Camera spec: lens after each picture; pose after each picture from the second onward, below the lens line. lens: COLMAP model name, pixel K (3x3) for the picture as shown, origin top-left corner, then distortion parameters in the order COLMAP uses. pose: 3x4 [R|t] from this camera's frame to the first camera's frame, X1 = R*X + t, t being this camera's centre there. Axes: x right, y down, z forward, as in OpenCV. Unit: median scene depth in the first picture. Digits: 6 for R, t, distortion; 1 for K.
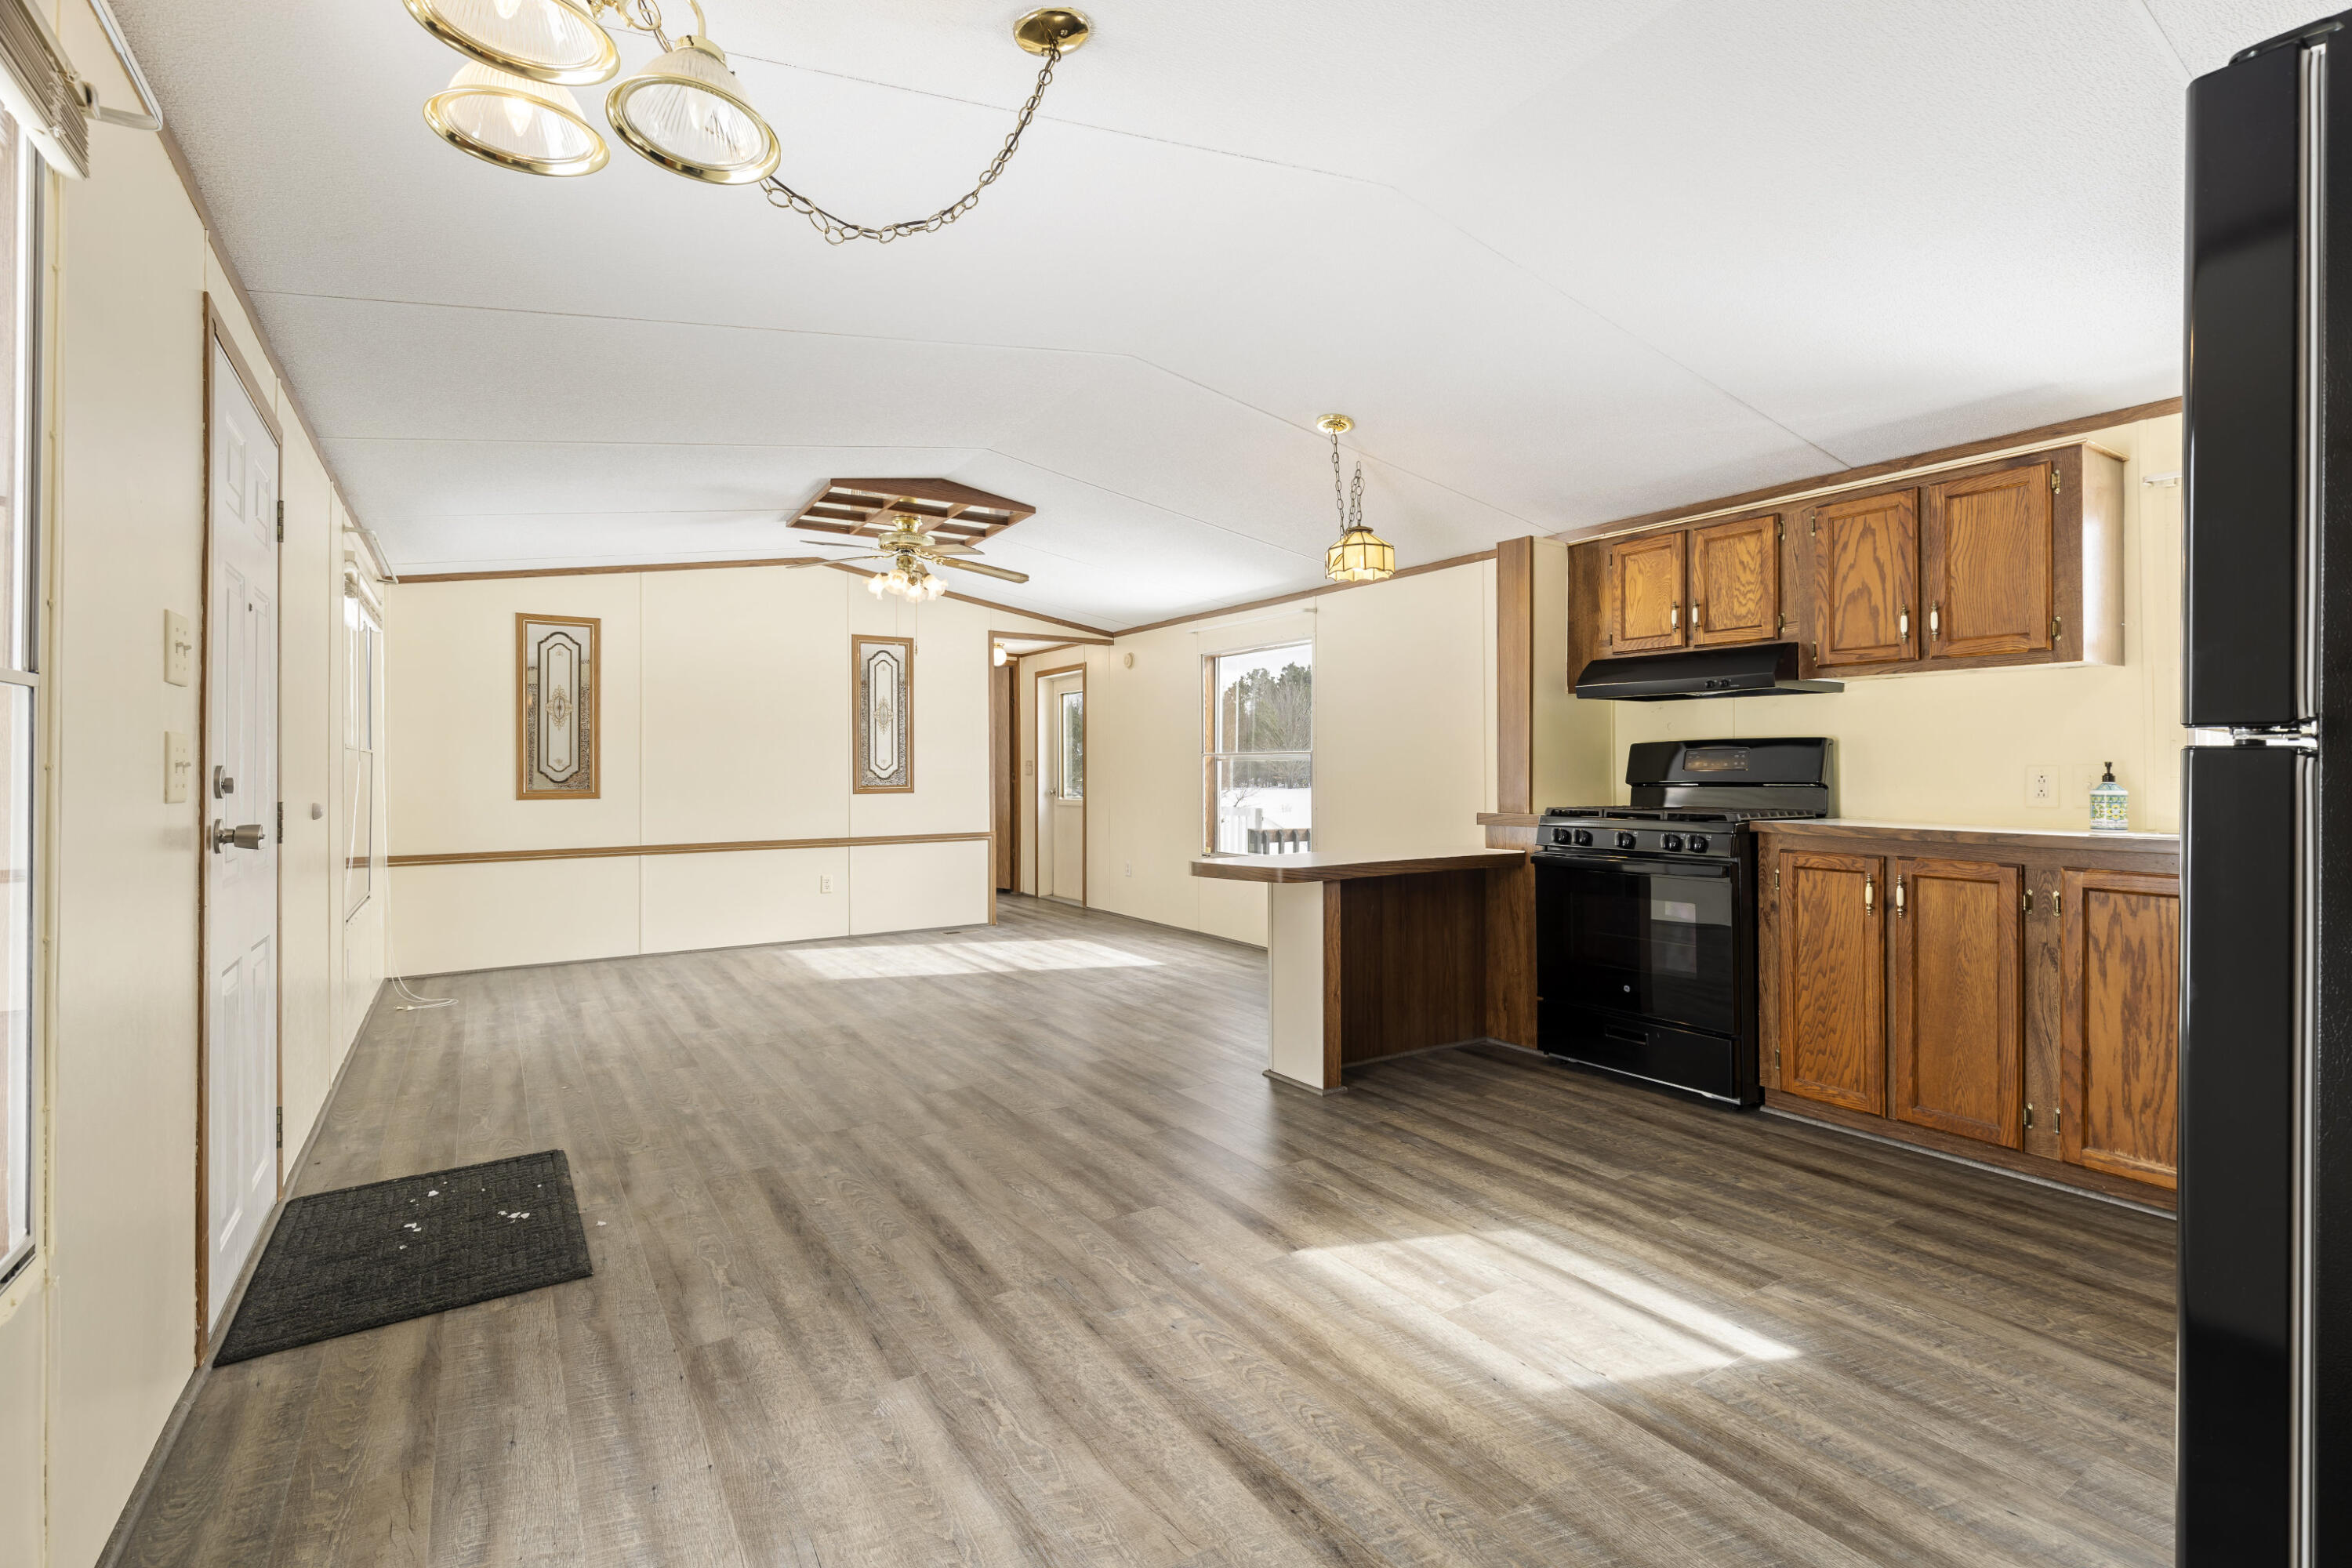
lens RADIAL K [[1050.0, 0, 1199.1], [0, 1050.0, 761.4], [0, 0, 1]] dist [0.003525, 0.000347]
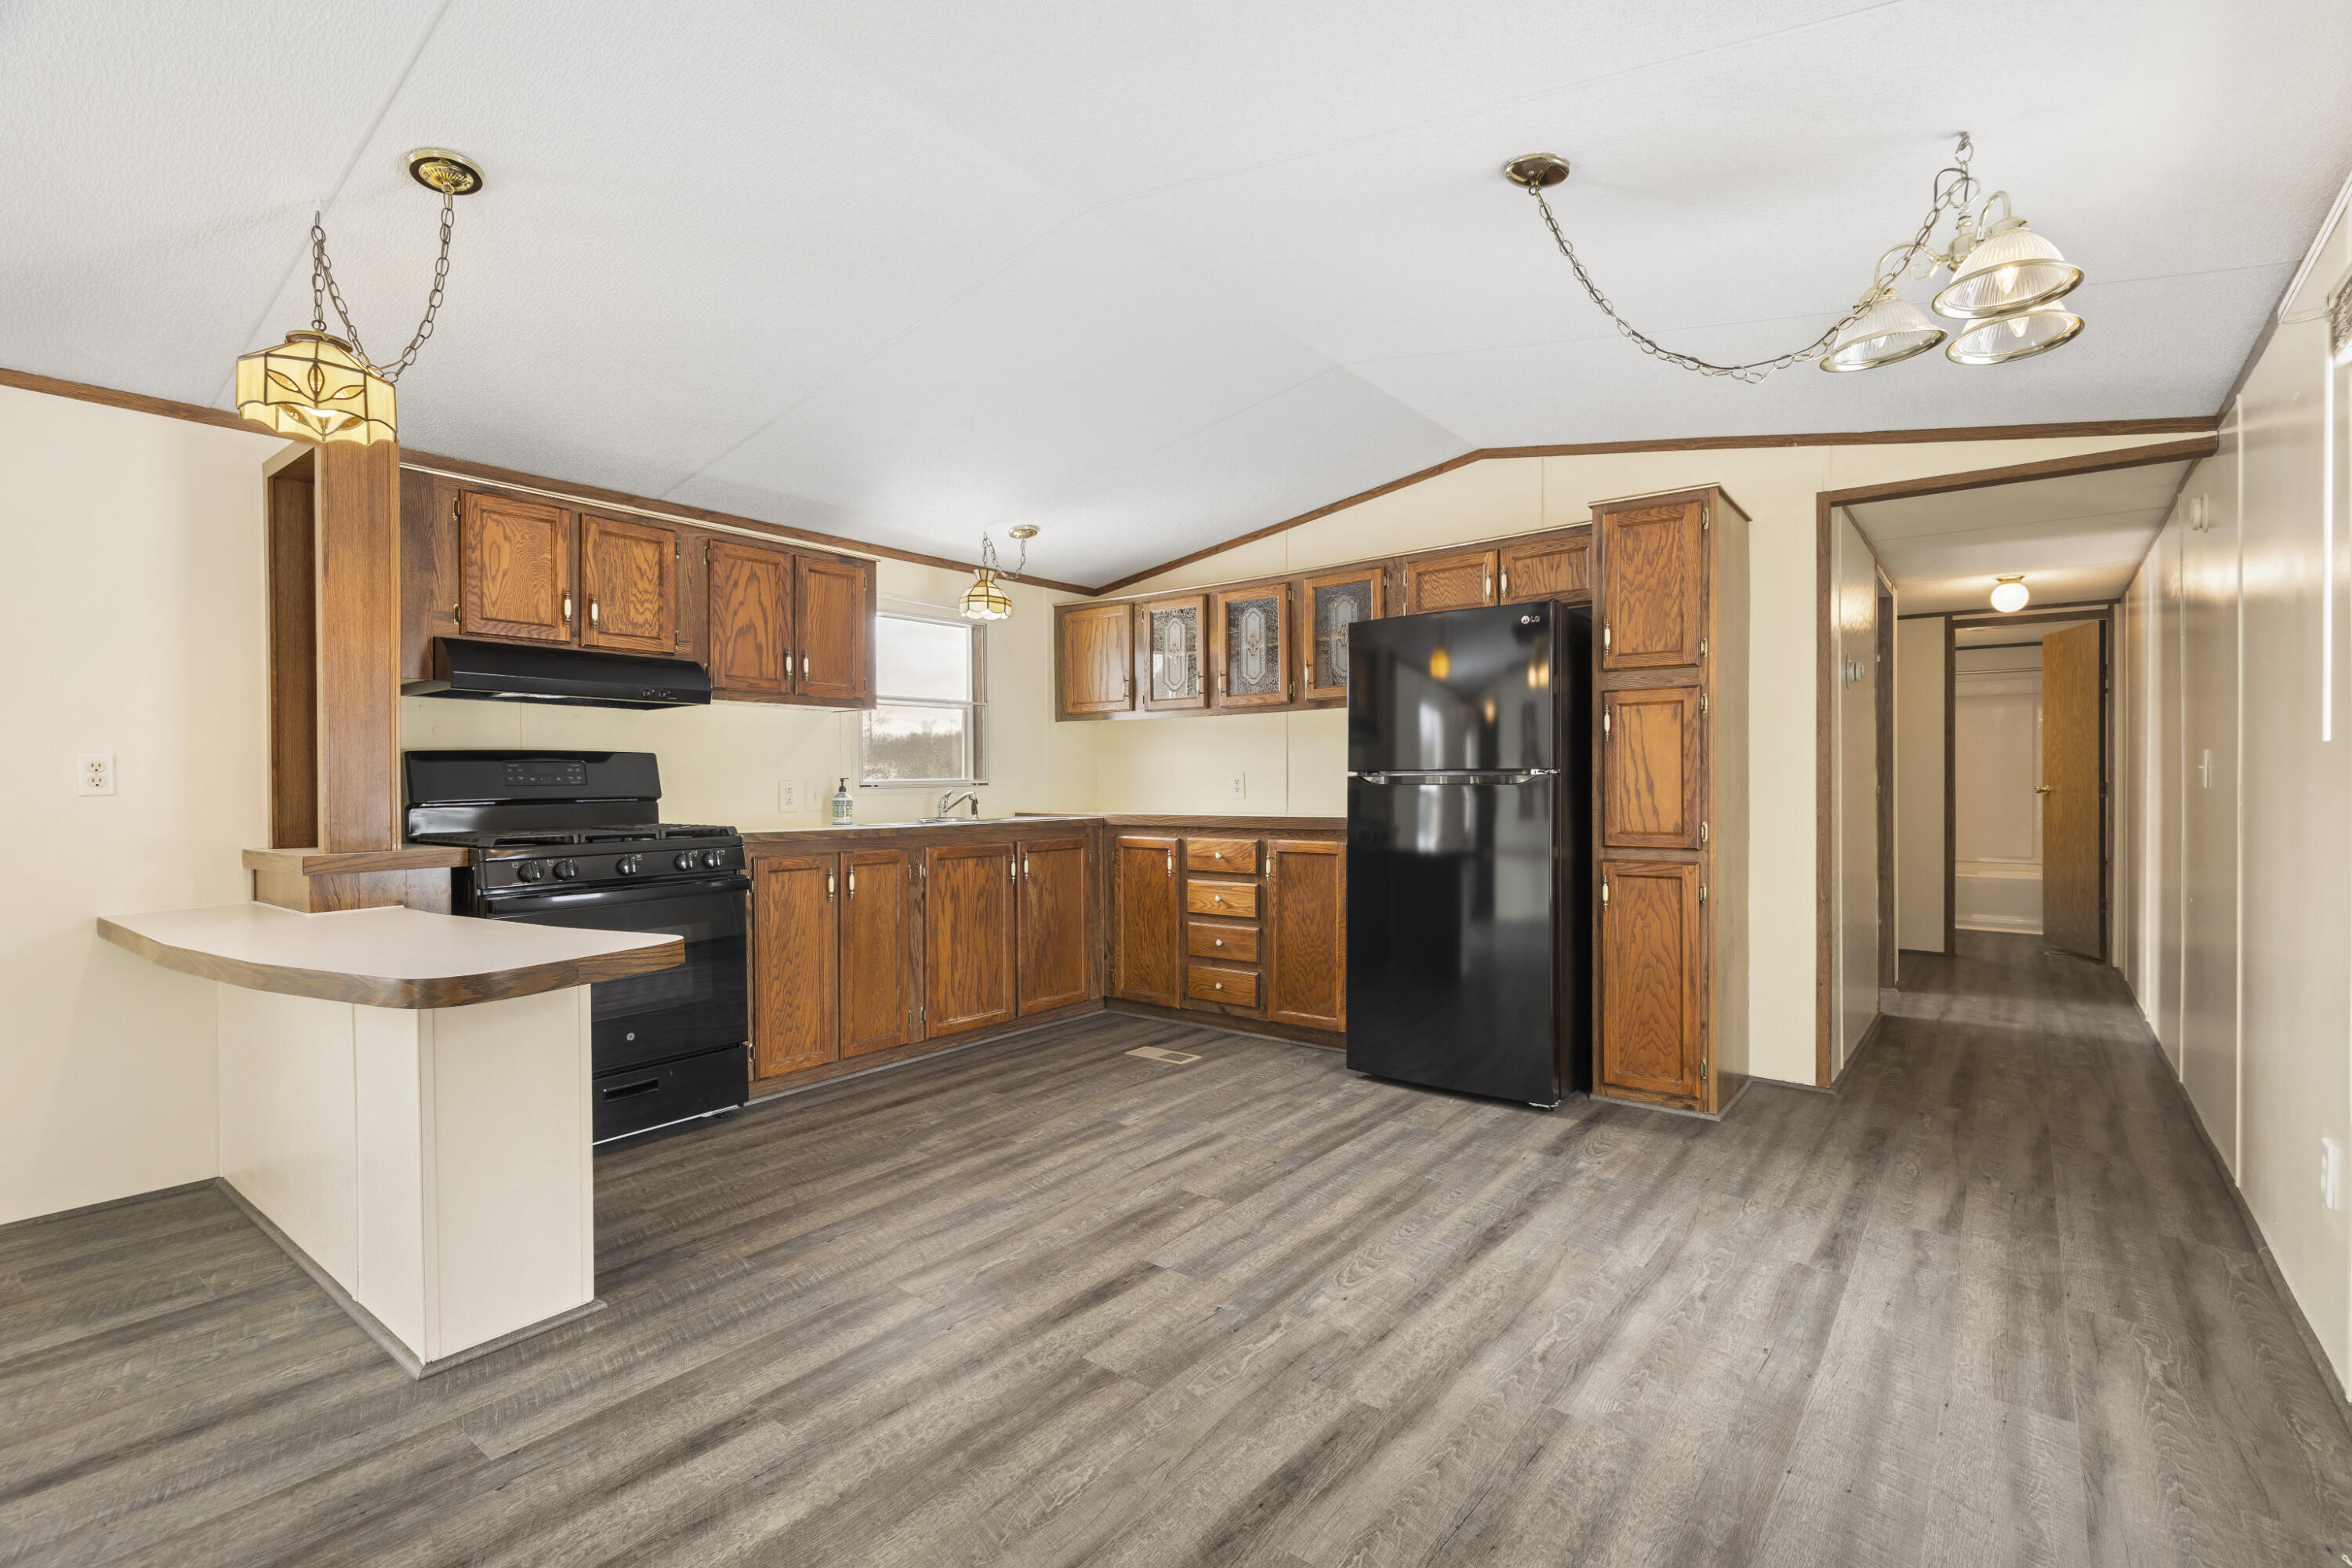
lens RADIAL K [[1058.8, 0, 1172.8], [0, 1058.8, 790.6], [0, 0, 1]] dist [0.007946, -0.000492]
pose [[-0.296425, -0.005557, 0.955040, -0.727946], [-0.002310, 0.999984, 0.005102, 0.010080], [-0.955053, -0.000694, -0.296433, 1.079431]]
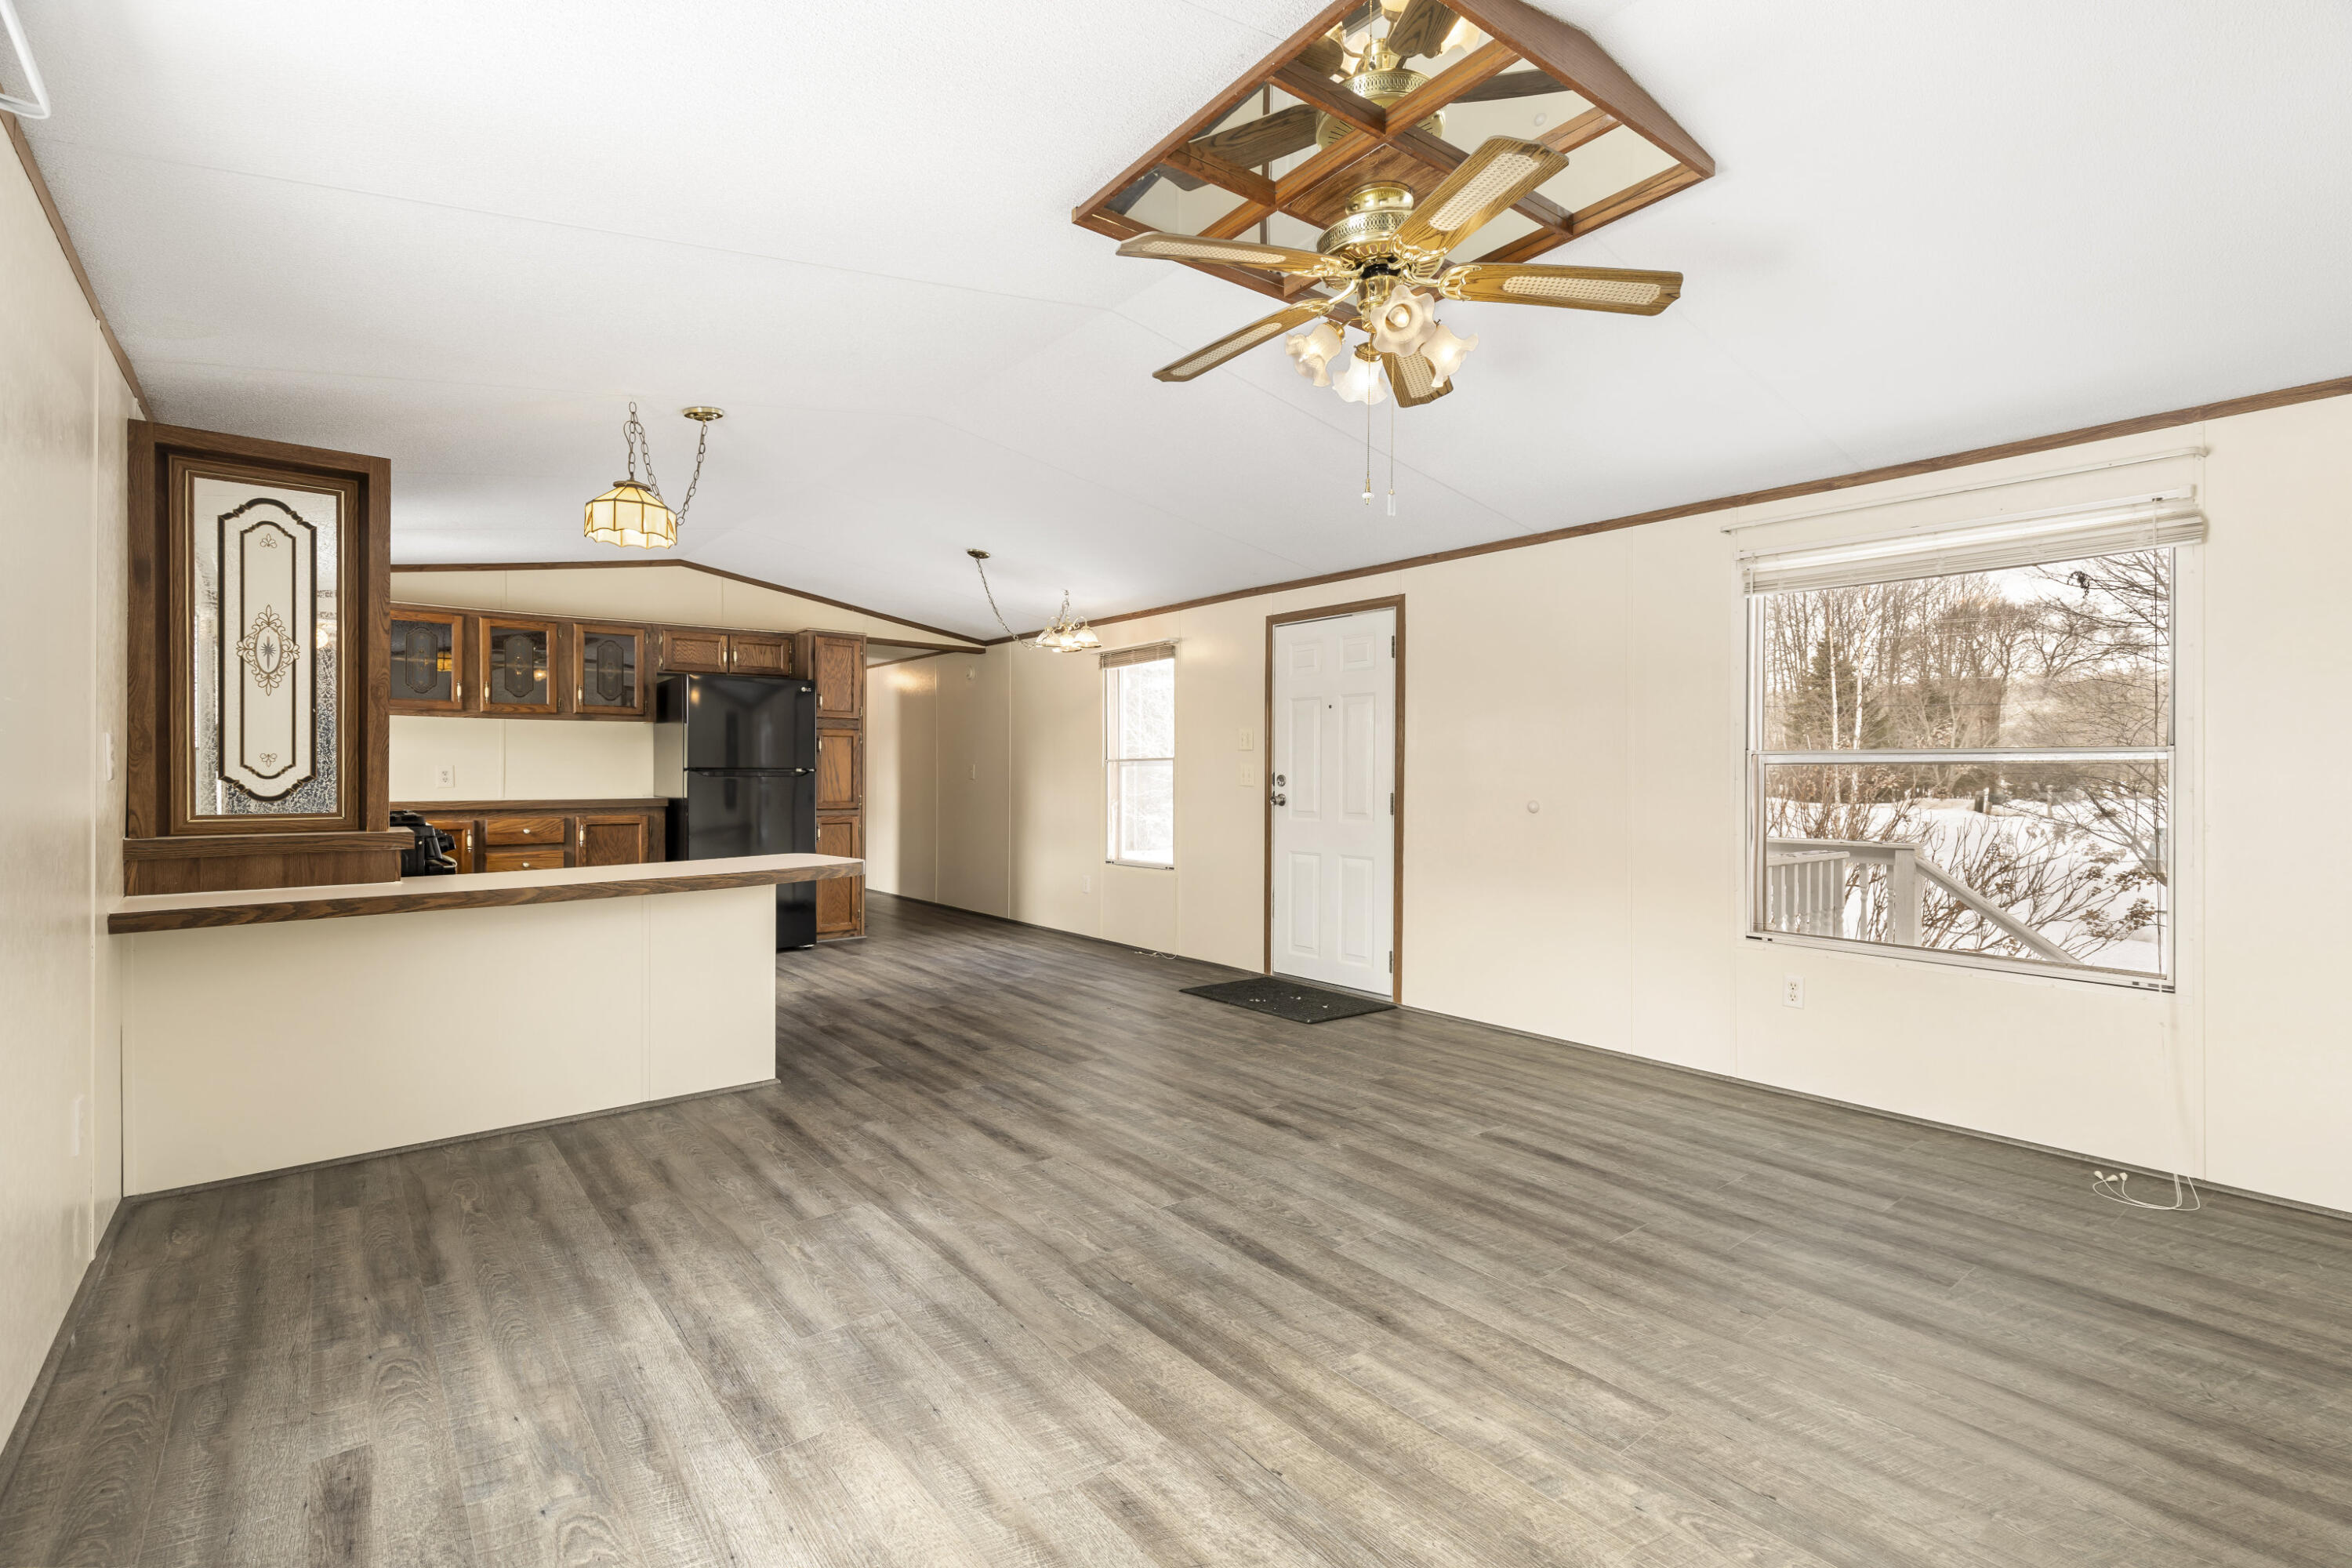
lens RADIAL K [[1069.2, 0, 1176.0], [0, 1069.2, 784.0], [0, 0, 1]] dist [0.010786, 0.000083]
pose [[-0.997576, -0.003582, -0.069494, -0.319128], [-0.003567, 0.999994, -0.000337, 0.022297], [0.069495, -0.000089, -0.997582, 2.722686]]
